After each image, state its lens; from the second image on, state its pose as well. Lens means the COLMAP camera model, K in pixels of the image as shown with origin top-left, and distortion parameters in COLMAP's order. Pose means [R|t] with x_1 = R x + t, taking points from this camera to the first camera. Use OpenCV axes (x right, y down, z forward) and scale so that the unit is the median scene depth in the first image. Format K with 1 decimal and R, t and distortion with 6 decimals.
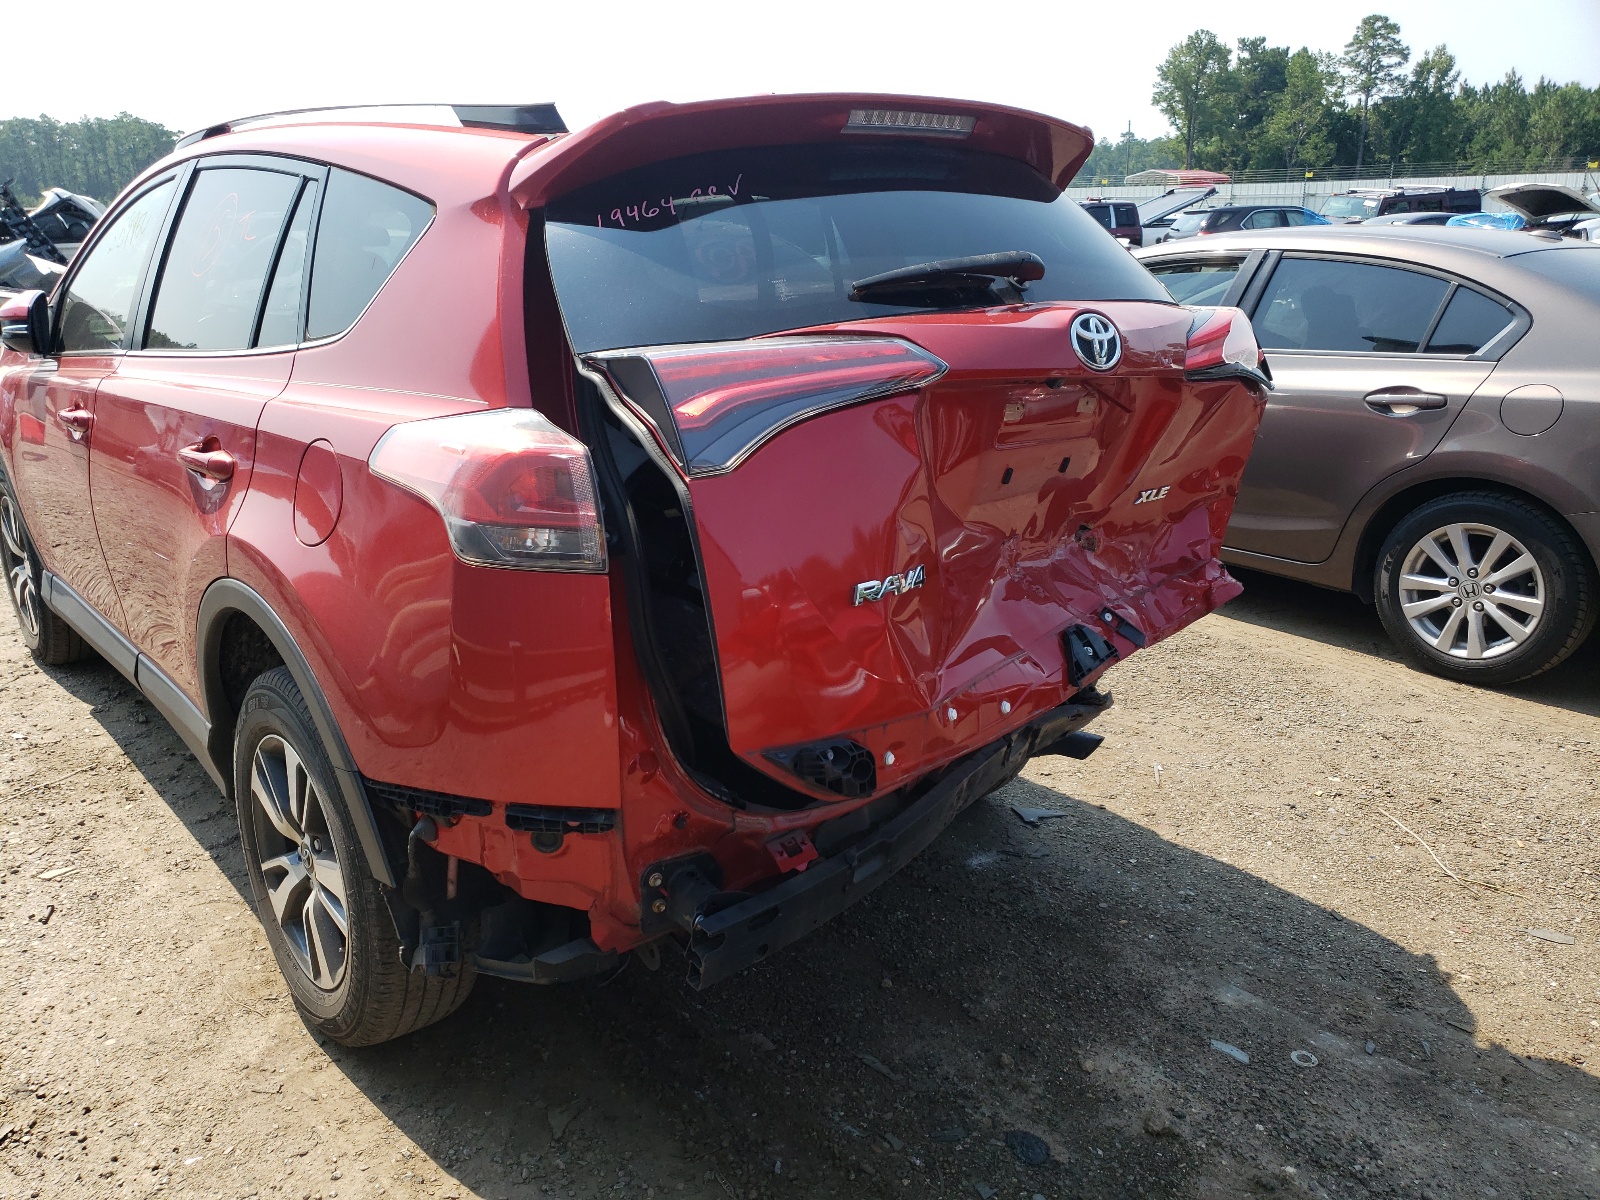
lens RADIAL K [[1230.8, 0, 800.0], [0, 1230.8, 600.0], [0, 0, 1]] dist [0.016866, -0.001712]
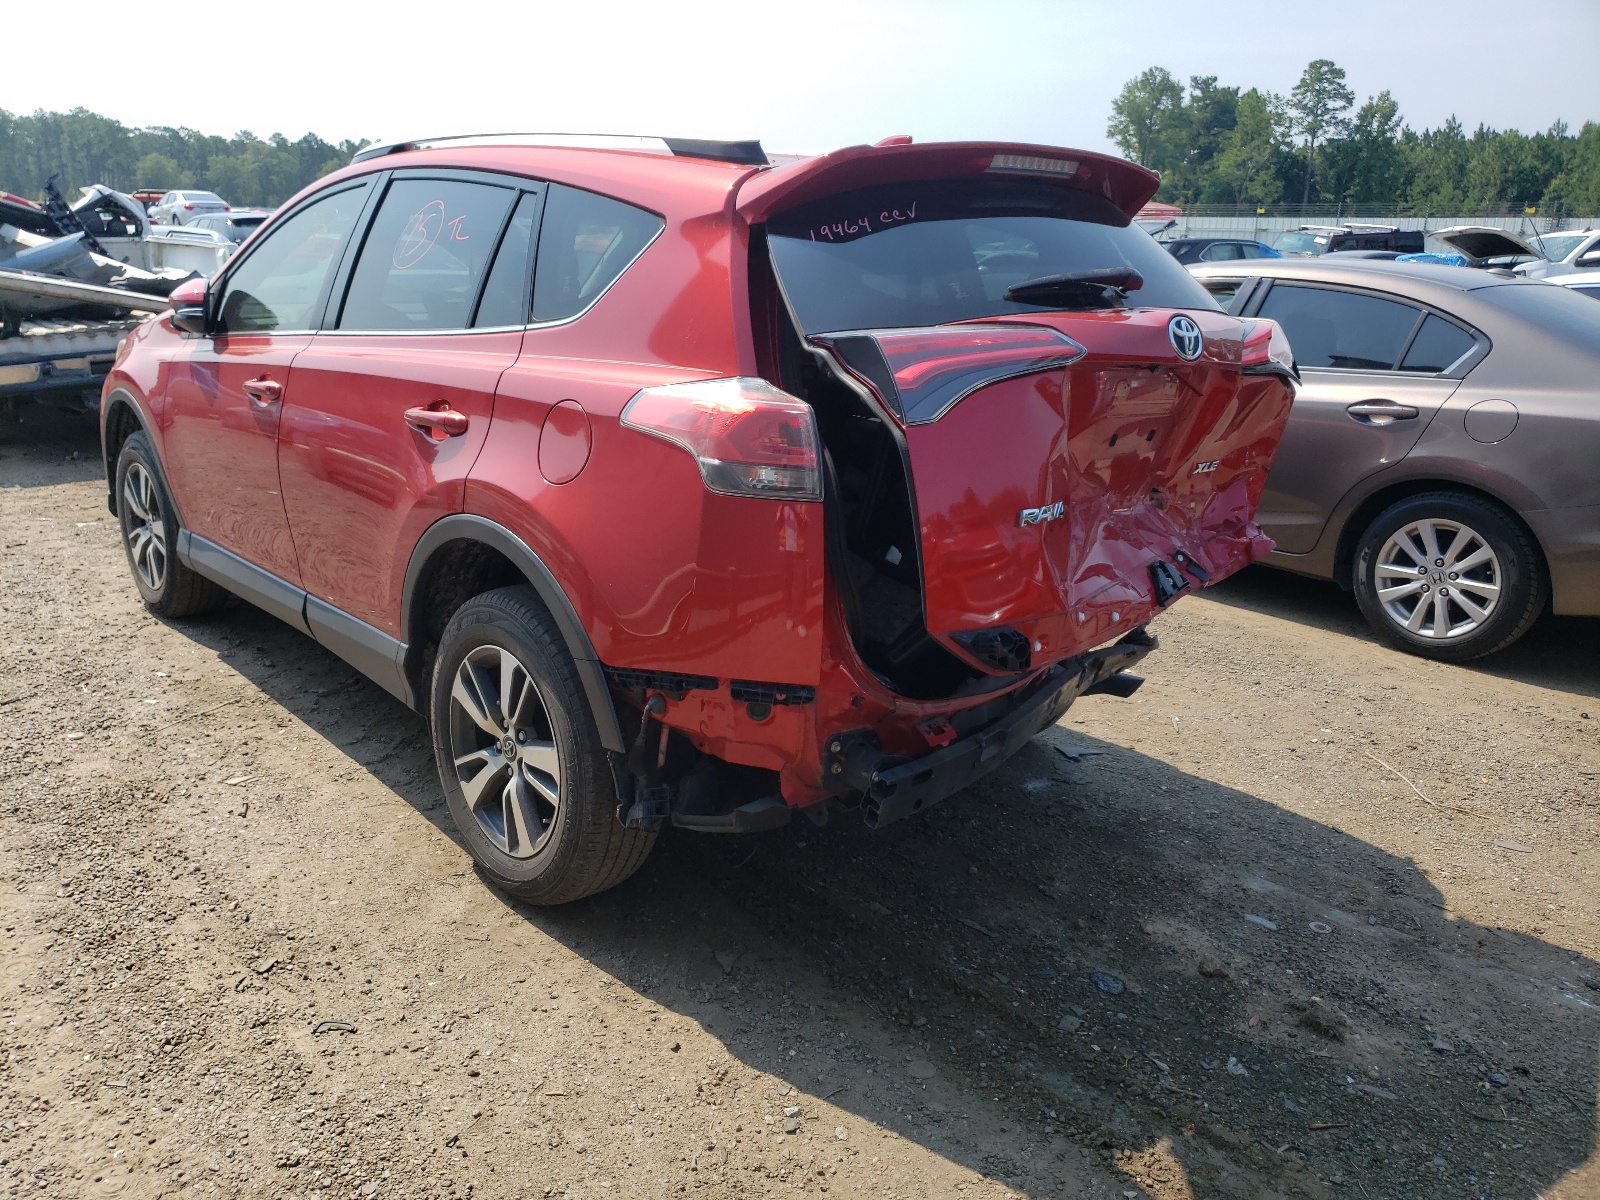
lens RADIAL K [[1225.4, 0, 797.6], [0, 1225.4, 580.2], [0, 0, 1]] dist [0.009883, 0.000874]
pose [[0.999143, 0.023241, 0.034244, -0.157565], [-0.022315, 0.999381, -0.027181, 0.068202], [-0.034854, 0.026394, 0.999044, -0.206547]]
